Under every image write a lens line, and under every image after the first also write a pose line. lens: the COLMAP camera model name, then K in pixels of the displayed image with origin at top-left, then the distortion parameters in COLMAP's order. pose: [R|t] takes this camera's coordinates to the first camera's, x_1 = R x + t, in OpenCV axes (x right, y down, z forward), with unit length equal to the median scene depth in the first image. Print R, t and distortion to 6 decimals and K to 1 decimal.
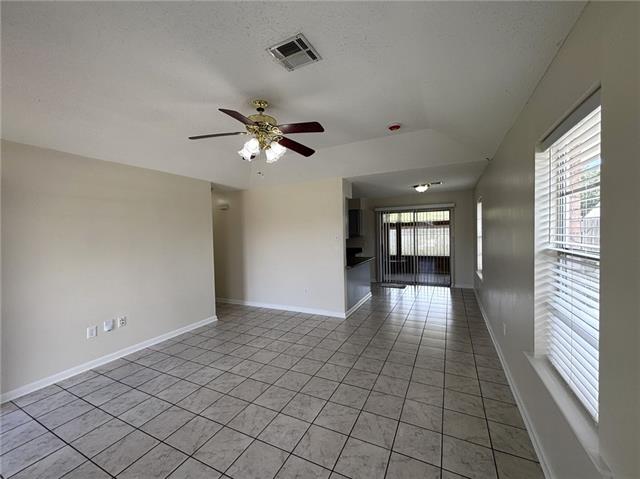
lens RADIAL K [[259.7, 0, 318.4], [0, 259.7, 238.9], [0, 0, 1]] dist [0.001297, 0.000292]
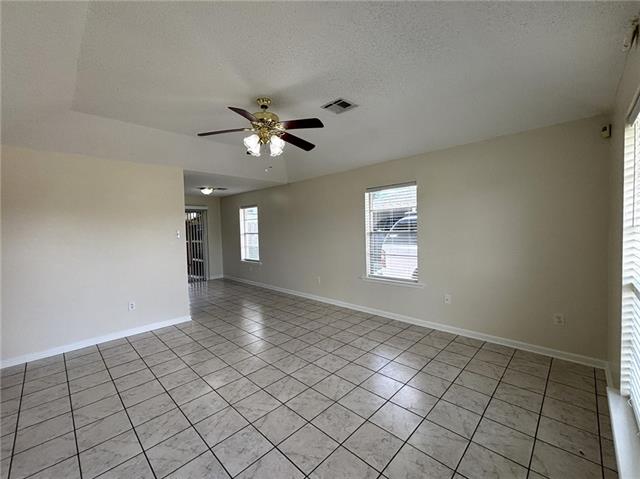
lens RADIAL K [[254.3, 0, 320.0], [0, 254.3, 239.5], [0, 0, 1]] dist [-0.001706, -0.000121]
pose [[0.344844, -0.035774, 0.937978, -0.961501], [0.047383, 0.998663, 0.020669, 0.026458], [-0.937463, 0.037316, 0.346078, 0.374230]]
